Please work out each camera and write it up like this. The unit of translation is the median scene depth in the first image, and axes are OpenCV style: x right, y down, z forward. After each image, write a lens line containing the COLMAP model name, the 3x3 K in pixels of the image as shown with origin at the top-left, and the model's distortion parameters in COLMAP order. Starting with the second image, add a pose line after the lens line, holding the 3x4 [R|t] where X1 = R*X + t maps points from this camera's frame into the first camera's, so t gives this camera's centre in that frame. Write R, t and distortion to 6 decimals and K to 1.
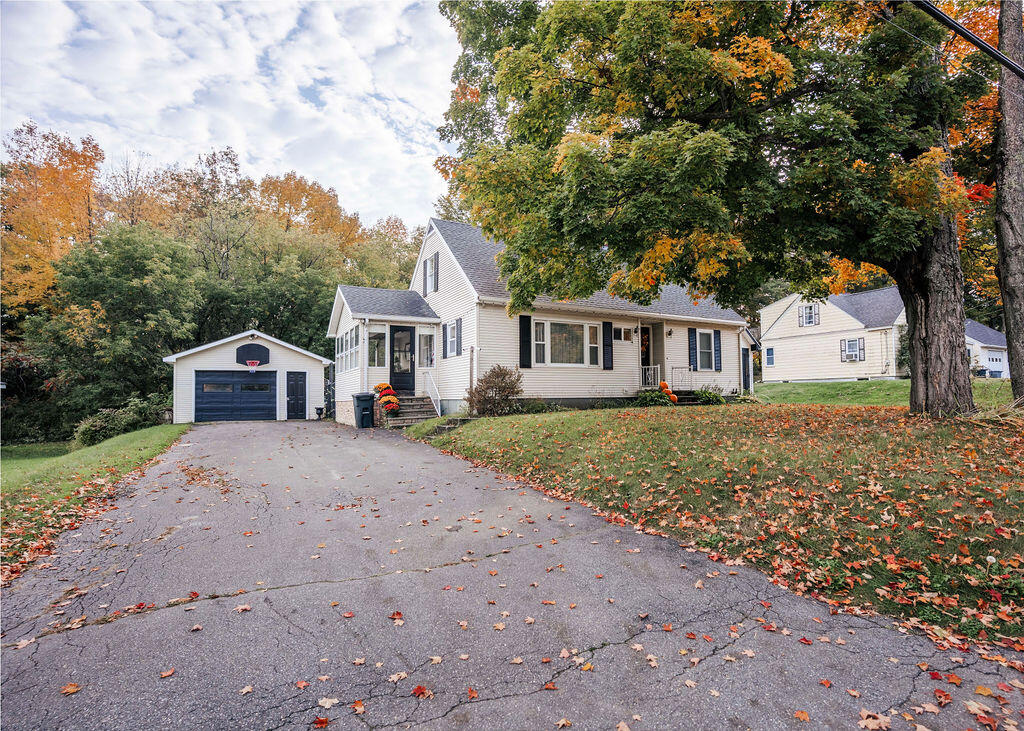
lens RADIAL K [[559.5, 0, 512.0], [0, 559.5, 365.5], [0, 0, 1]] dist [-0.000070, 0.000219]
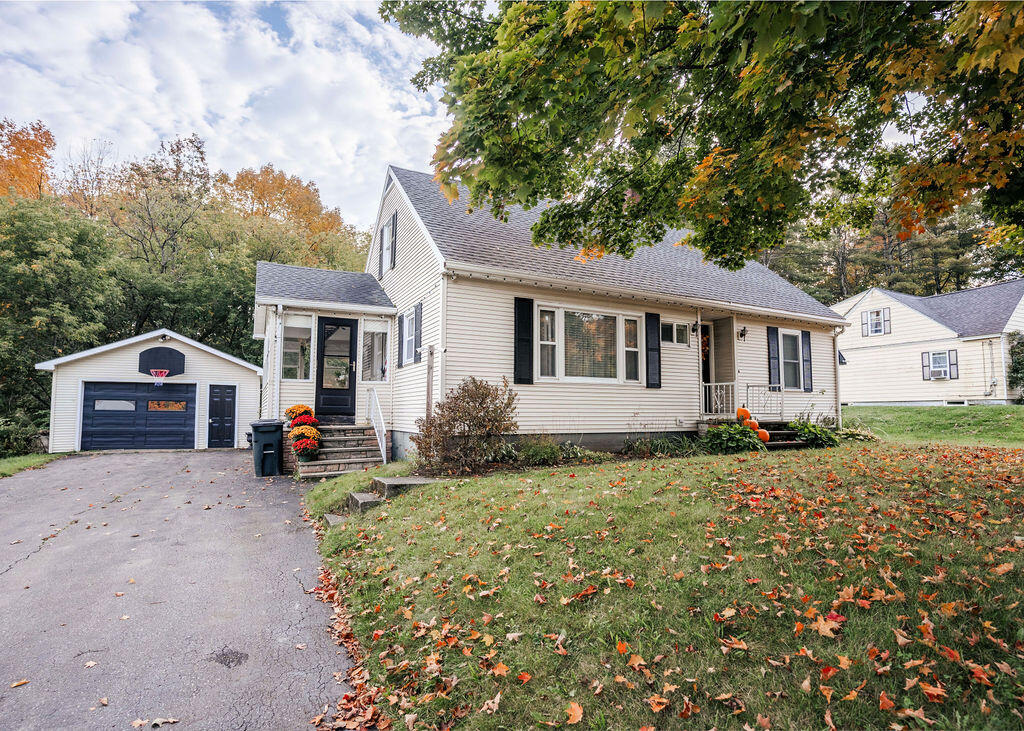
lens RADIAL K [[559.5, 0, 512.0], [0, 559.5, 365.5], [0, 0, 1]] dist [-0.000070, 0.000219]
pose [[0.999926, 0.011521, 0.003810, 0.007805], [-0.011414, 0.999567, -0.027126, 0.001030], [-0.004121, 0.027080, 0.999625, 0.340564]]
